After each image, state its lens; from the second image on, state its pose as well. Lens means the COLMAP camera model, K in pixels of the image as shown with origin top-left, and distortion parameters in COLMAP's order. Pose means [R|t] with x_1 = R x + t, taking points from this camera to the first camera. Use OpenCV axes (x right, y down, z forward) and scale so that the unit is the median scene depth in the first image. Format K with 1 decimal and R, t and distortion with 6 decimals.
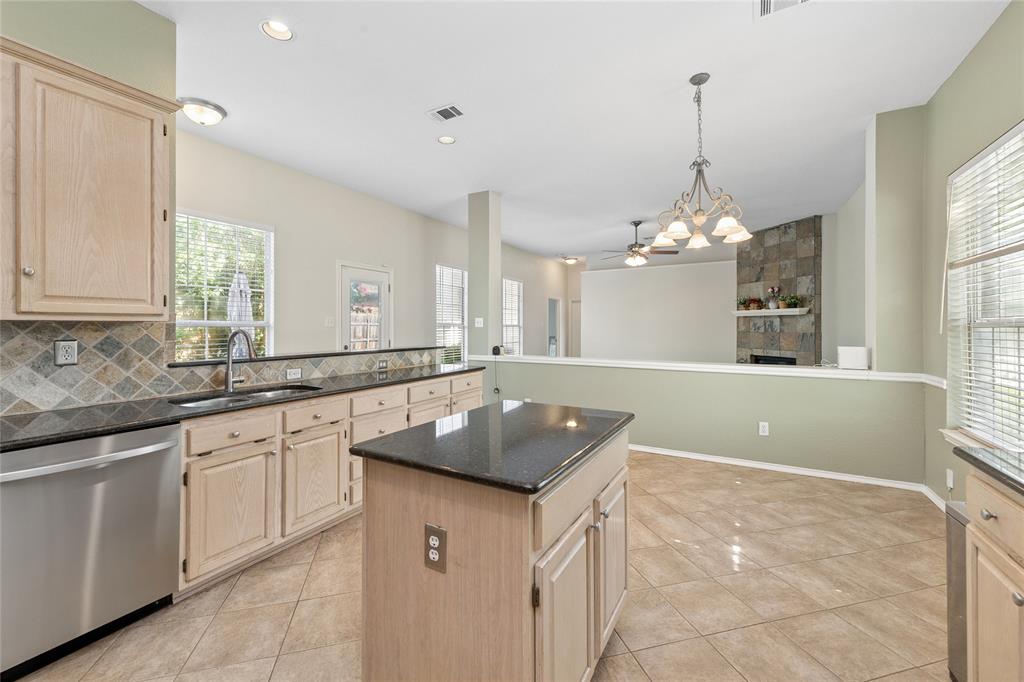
lens RADIAL K [[407.3, 0, 498.9], [0, 407.3, 327.9], [0, 0, 1]] dist [0.001416, -0.000310]
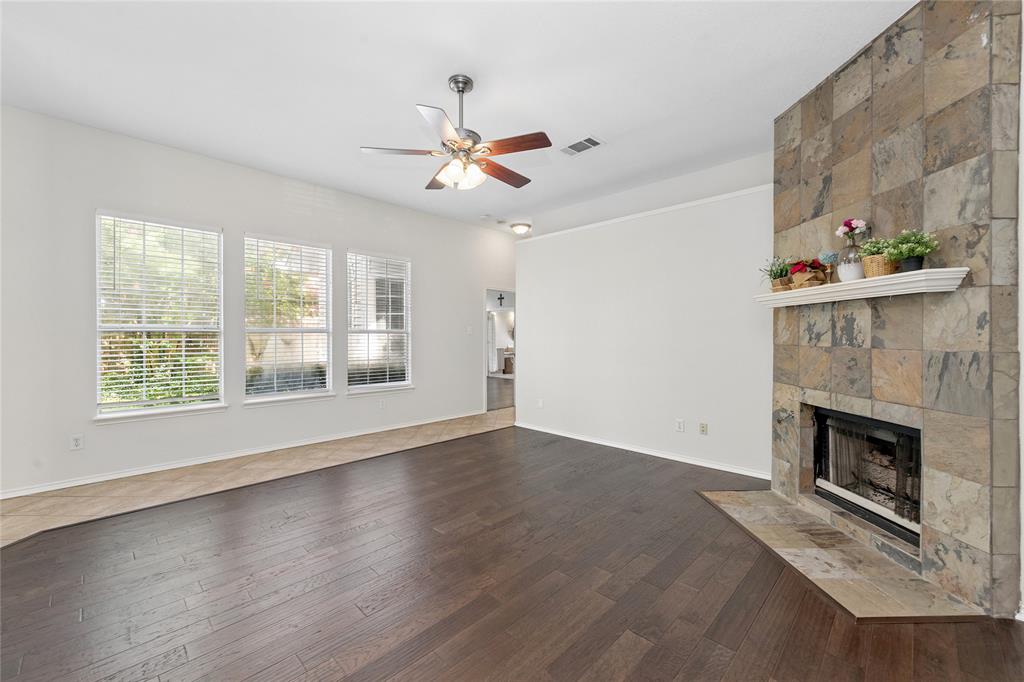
lens RADIAL K [[406.4, 0, 510.7], [0, 406.4, 336.9], [0, 0, 1]] dist [-0.000077, -0.000116]
pose [[0.970662, 0.001588, -0.240441, 1.018518], [-0.000647, 0.999992, 0.003991, -0.000458], [0.240446, -0.003719, 0.970655, 1.265662]]
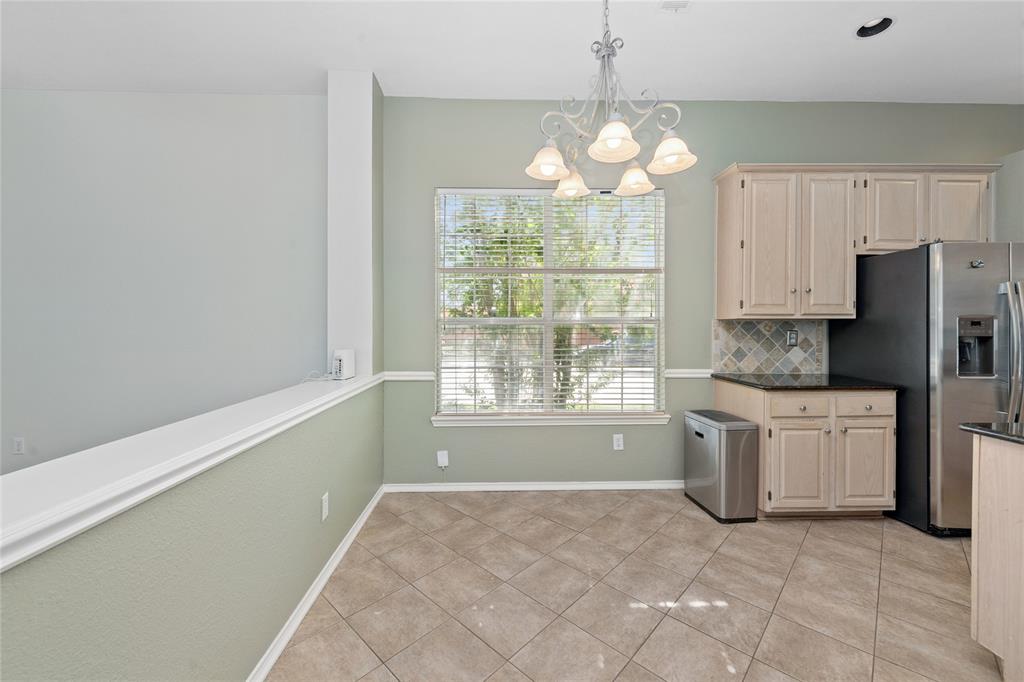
lens RADIAL K [[403.2, 0, 505.2], [0, 403.2, 329.6], [0, 0, 1]] dist [0.012178, -0.005566]
pose [[-0.530519, -0.009215, 0.847623, 0.062317], [-0.000228, 0.999942, 0.010728, 0.000226], [-0.847673, 0.005498, -0.530491, 1.243566]]
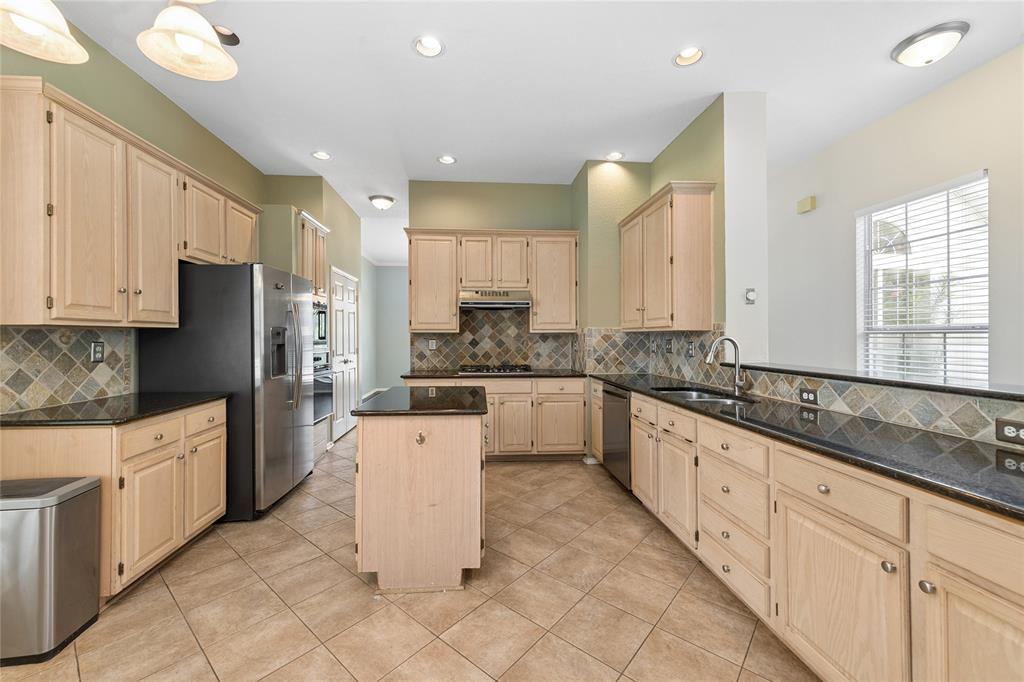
lens RADIAL K [[403.2, 0, 502.7], [0, 403.2, 334.1], [0, 0, 1]] dist [0.000790, -0.000576]
pose [[-0.814593, -0.001545, -0.580031, 0.346665], [0.000704, 0.999993, -0.003651, 0.001532], [0.580033, -0.003383, -0.814586, 1.170154]]
